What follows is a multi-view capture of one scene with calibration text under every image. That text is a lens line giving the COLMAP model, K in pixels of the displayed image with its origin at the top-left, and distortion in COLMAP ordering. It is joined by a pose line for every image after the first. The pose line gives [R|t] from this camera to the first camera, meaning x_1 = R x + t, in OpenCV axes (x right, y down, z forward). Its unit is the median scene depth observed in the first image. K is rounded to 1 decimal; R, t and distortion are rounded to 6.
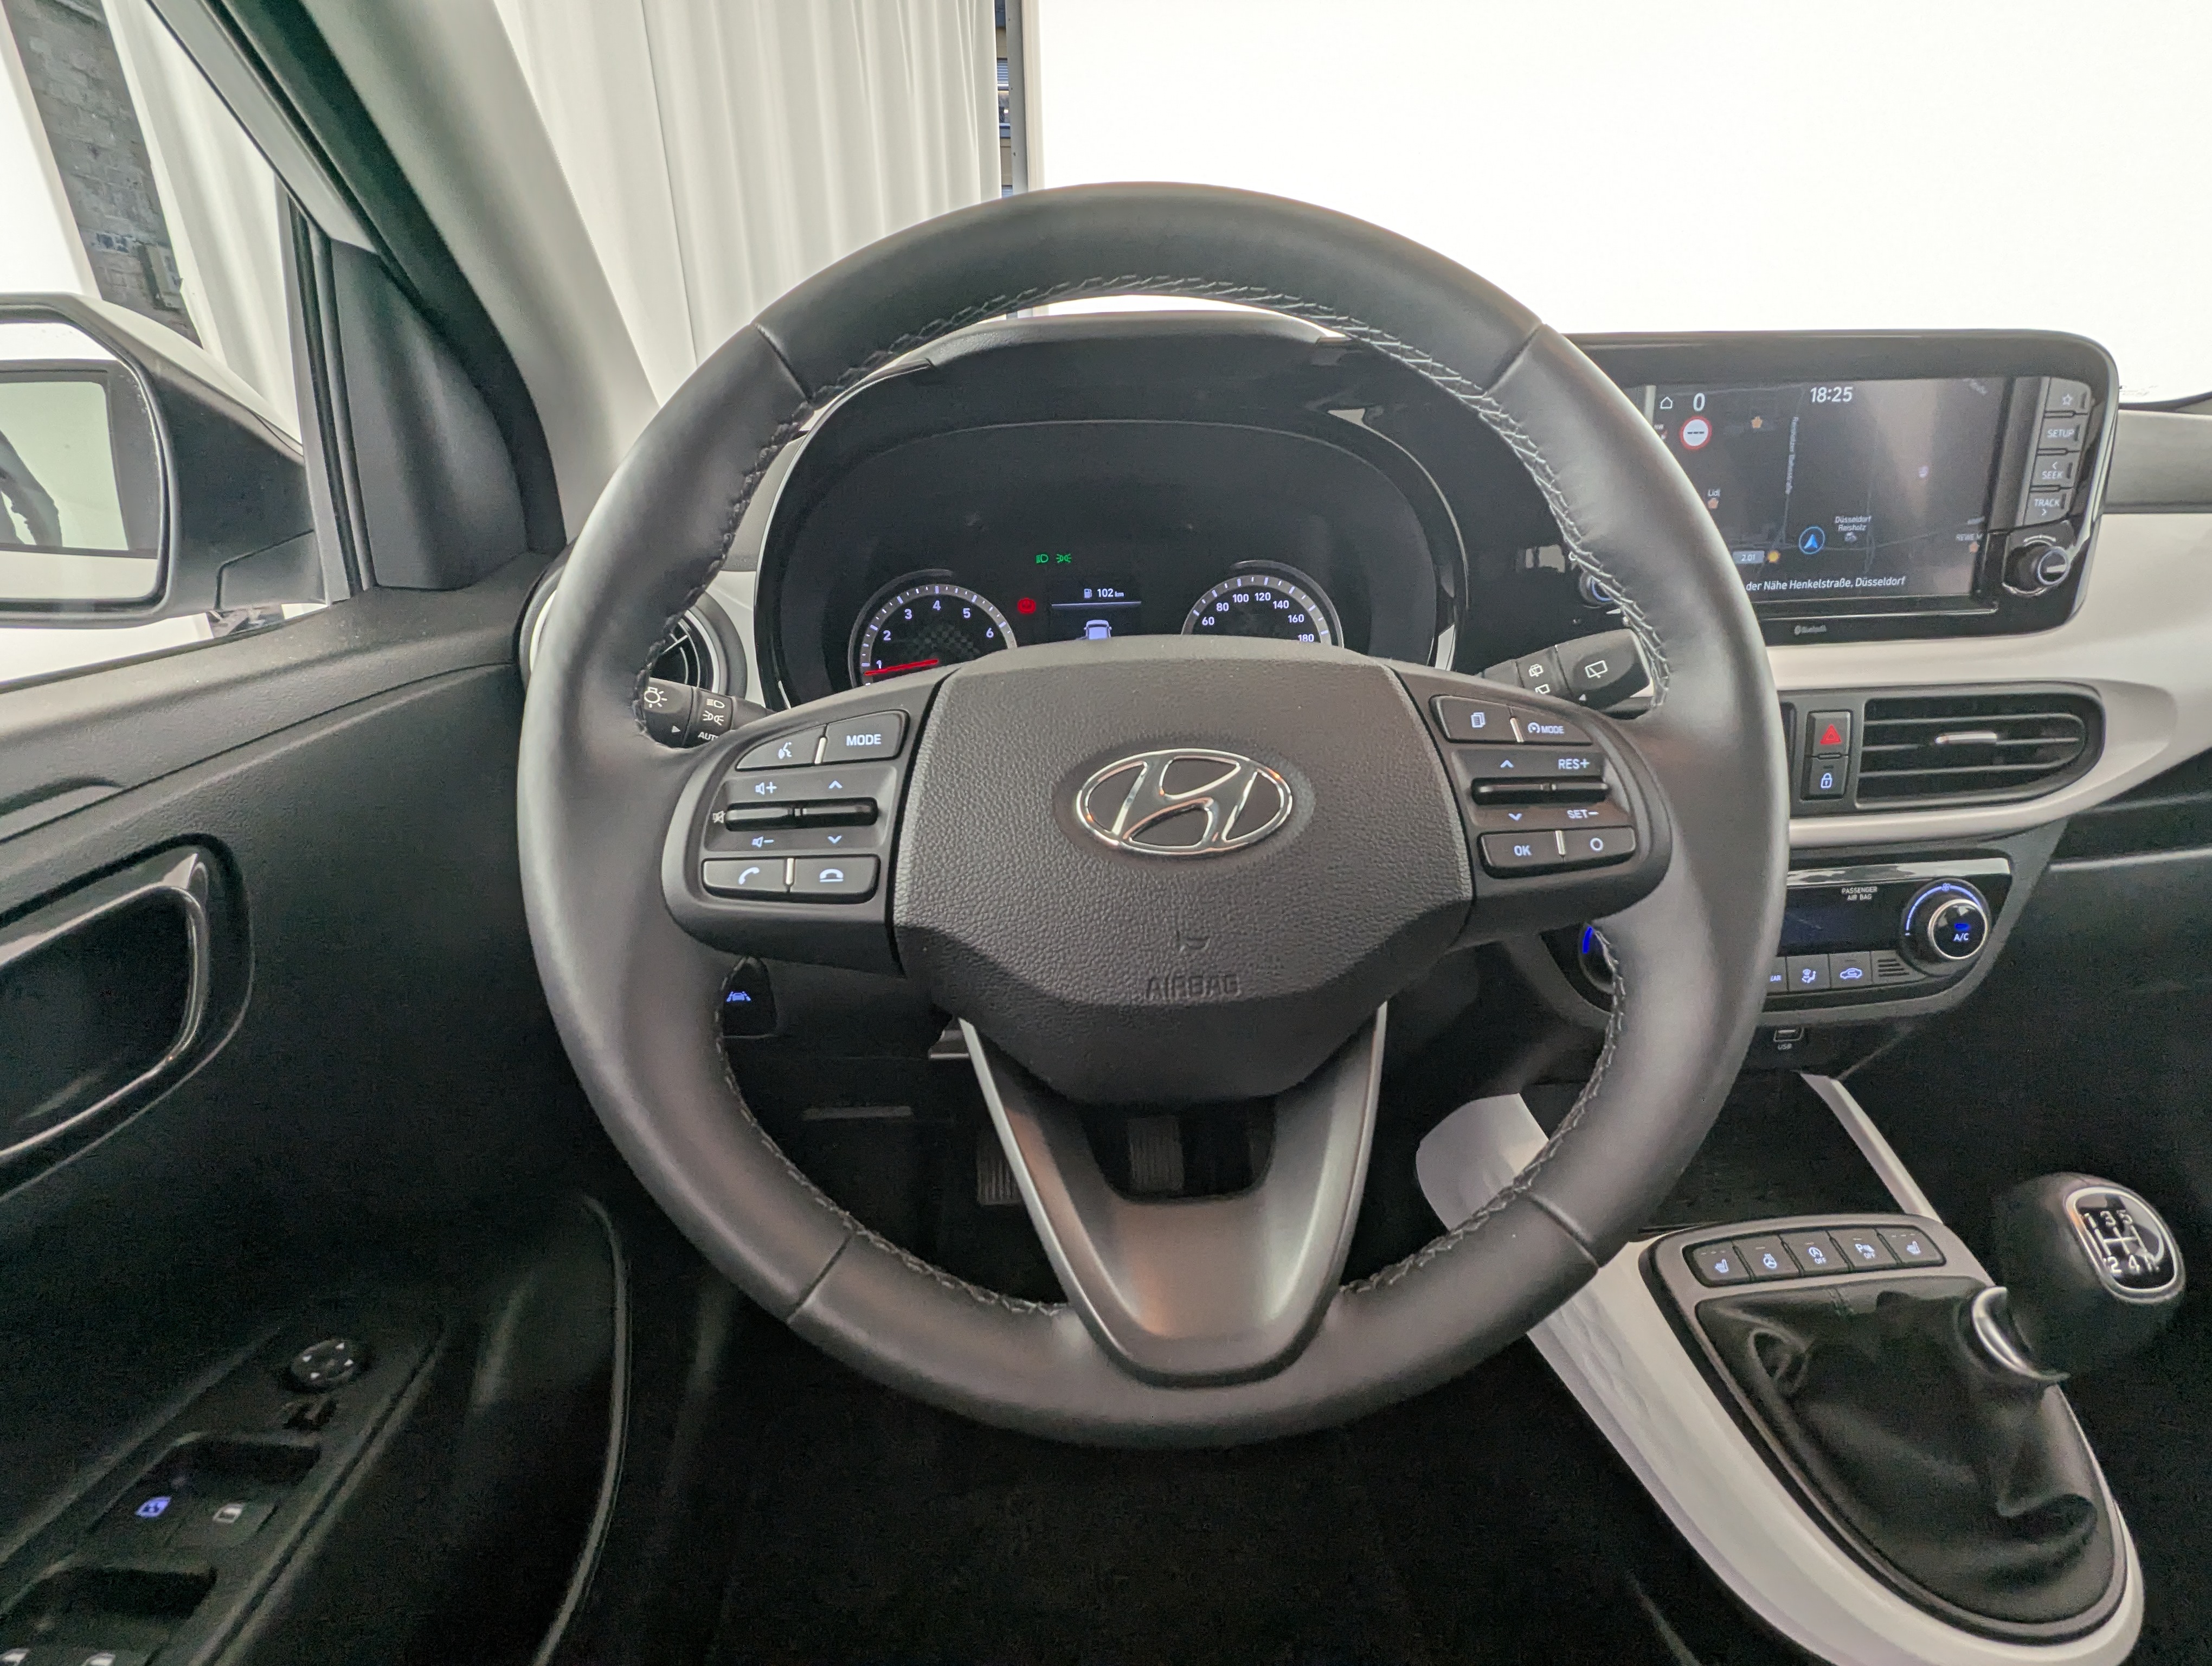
lens RADIAL K [[1052.1, 0, 1106.0], [0, 1052.1, 833.0], [0, 0, 1]] dist [0.000259, -0.000717]
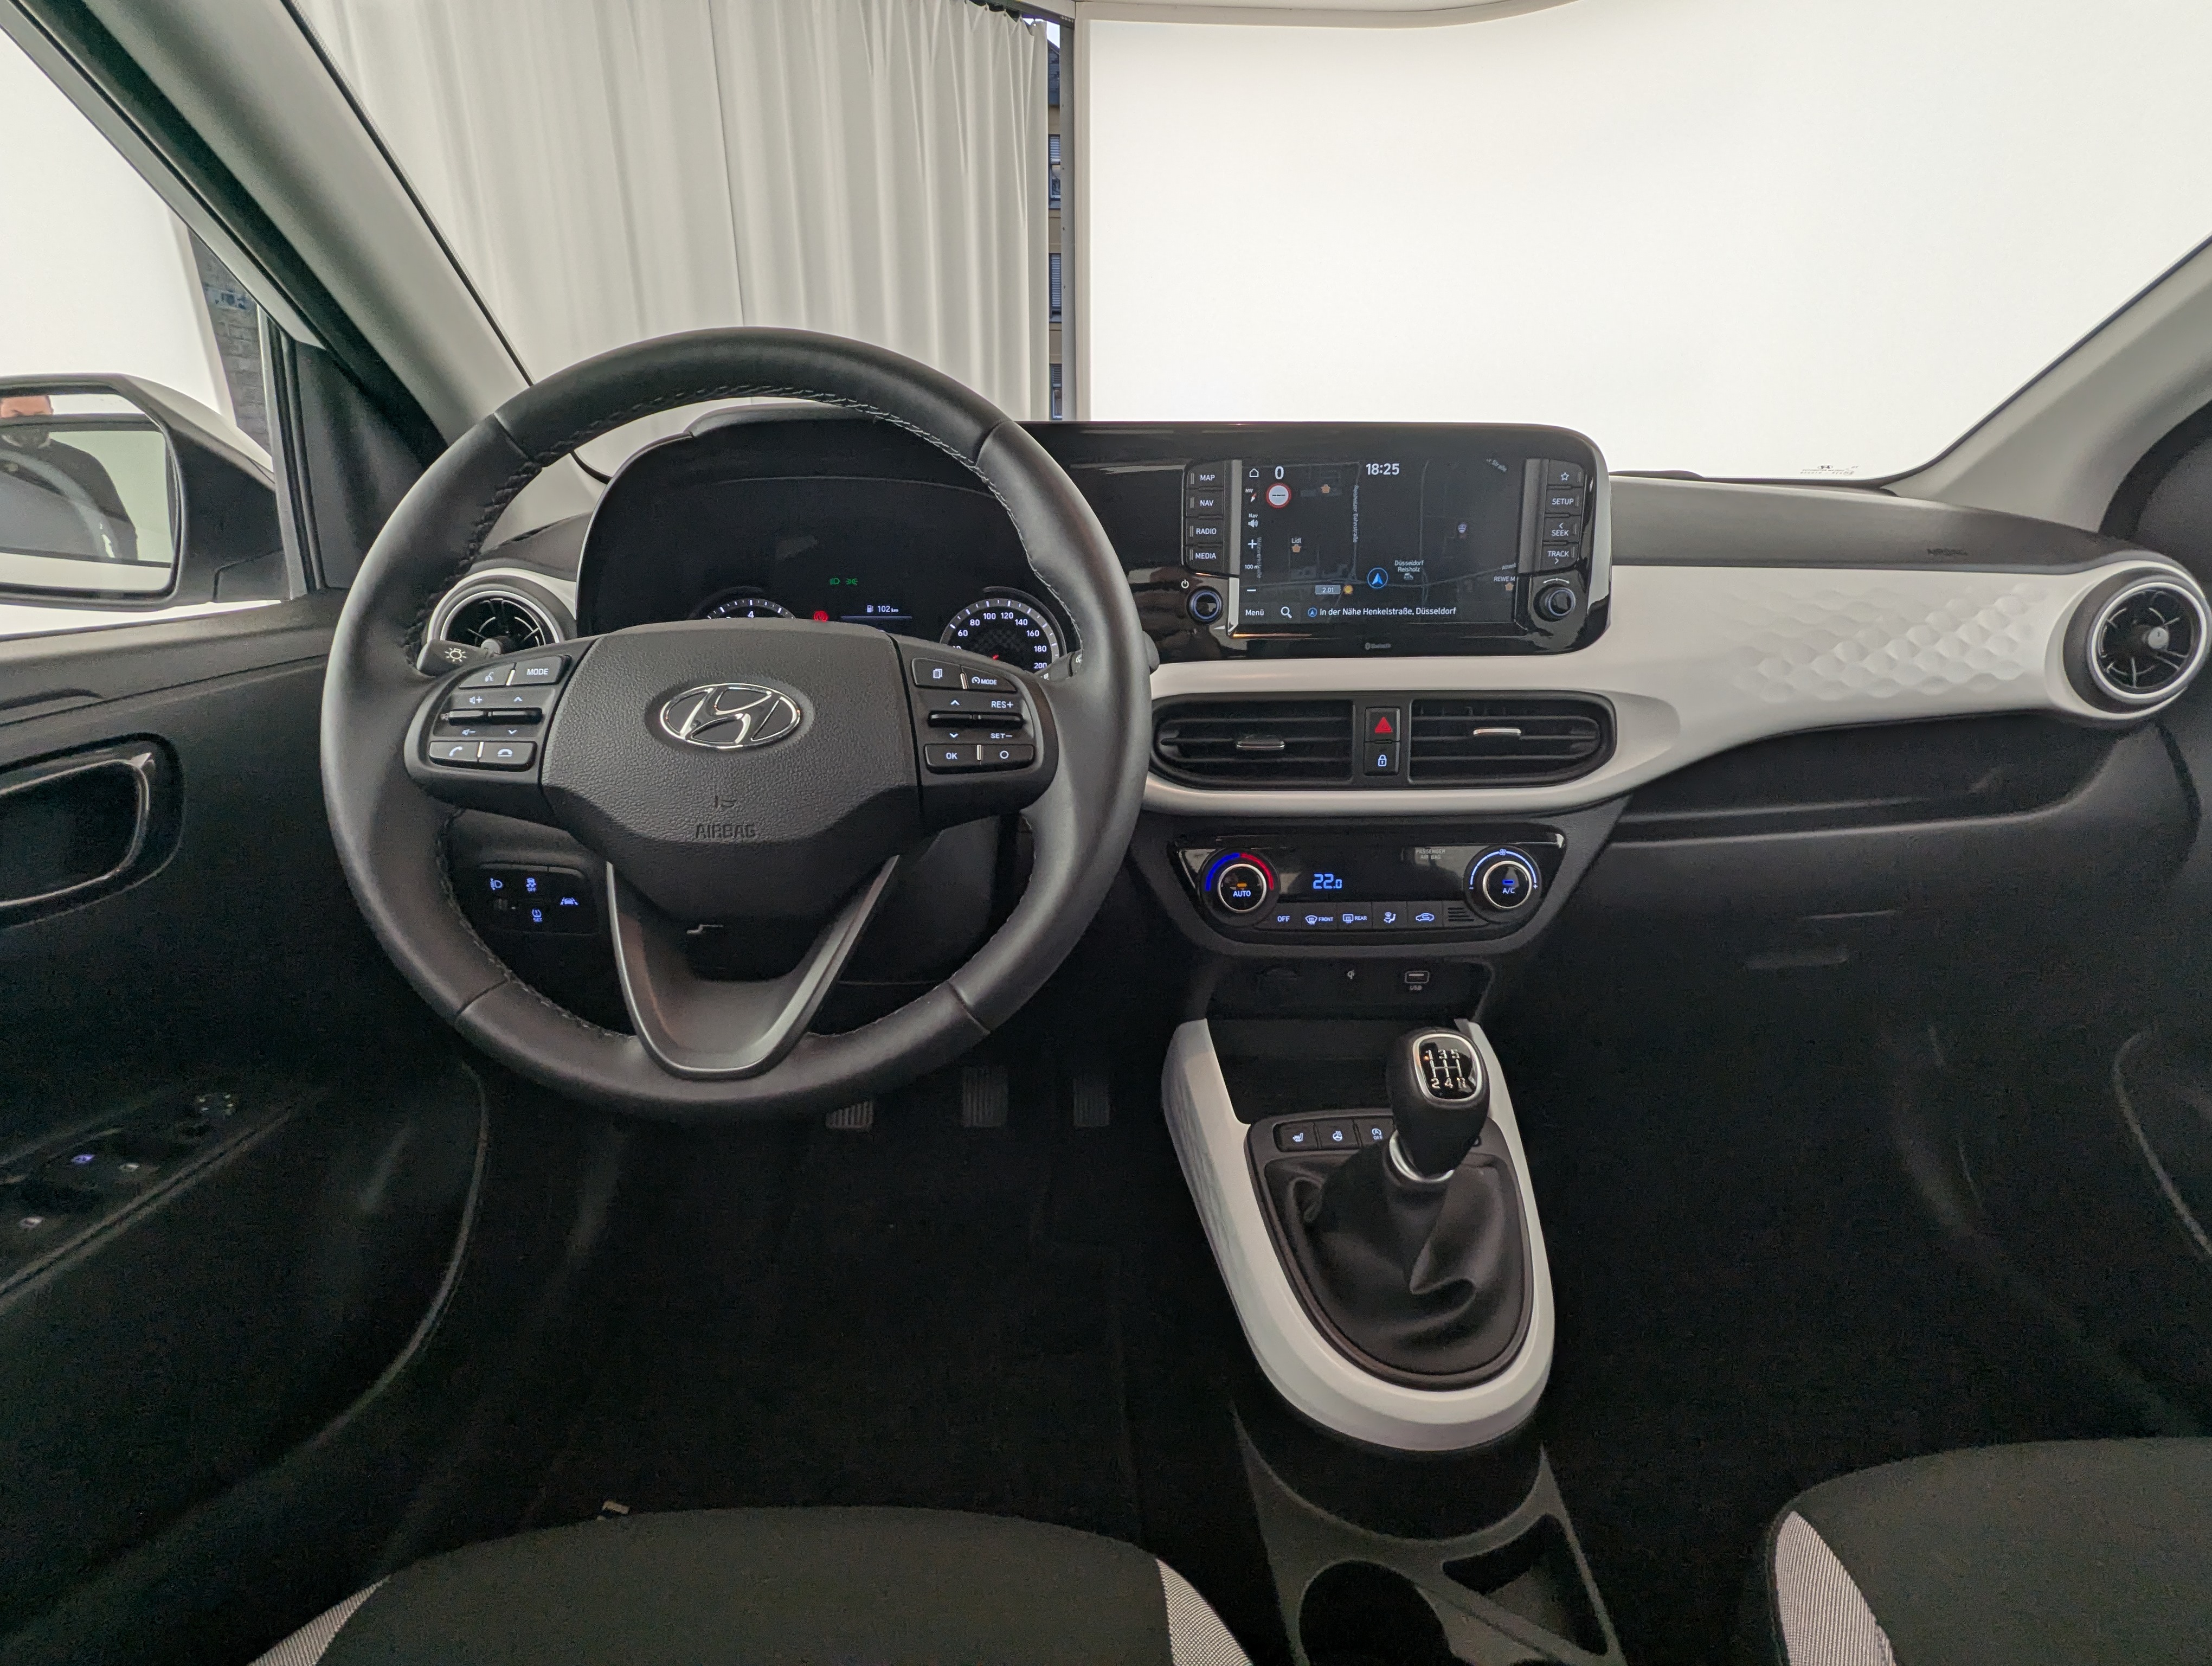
lens RADIAL K [[1040.7, 0, 1097.4], [0, 1040.7, 833.8], [0, 0, 1]] dist [-0.001052, 0.001885]
pose [[0.998240, 0.035860, -0.047238, 0.398344], [-0.037867, 0.998388, -0.042288, 0.108664], [0.045646, 0.044003, 0.997988, -0.297854]]
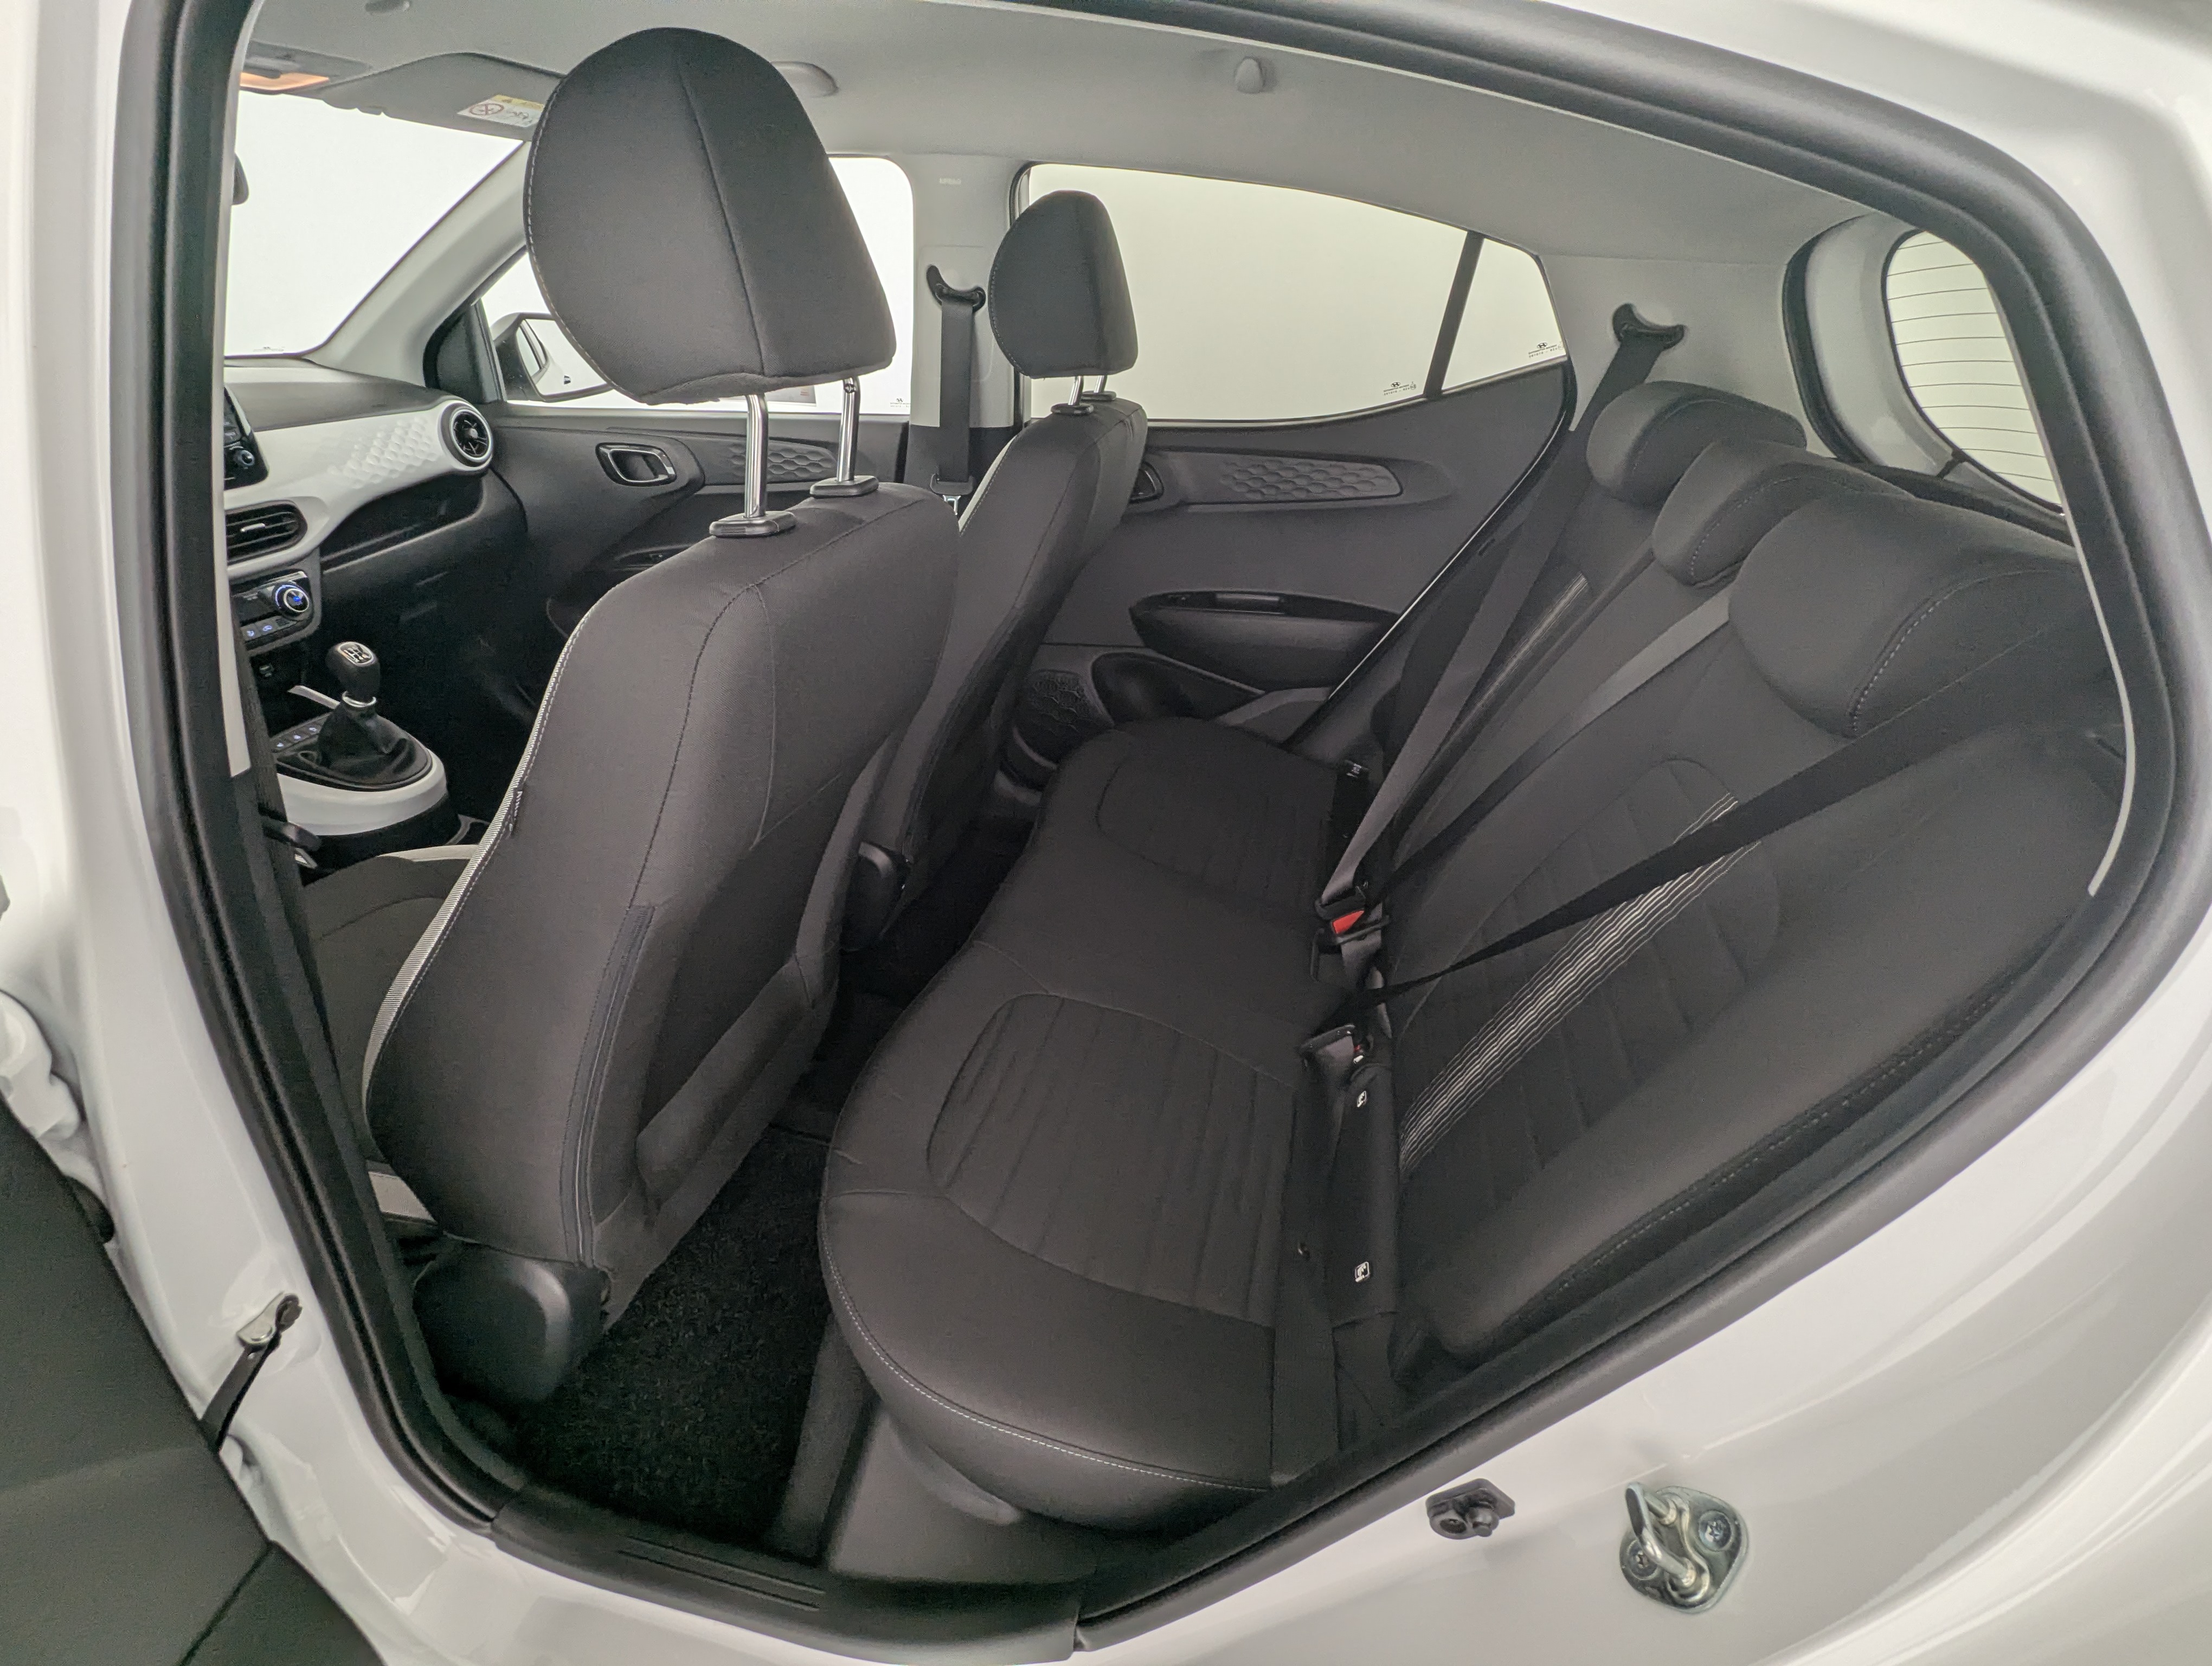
lens RADIAL K [[1052.1, 0, 1106.0], [0, 1052.1, 833.0], [0, 0, 1]] dist [0.000259, -0.000717]
pose [[0.306950, -0.433619, 0.847205, -1.114572], [0.313297, 0.886600, 0.340272, 0.368812], [-0.898680, 0.160980, 0.407994, -1.912678]]
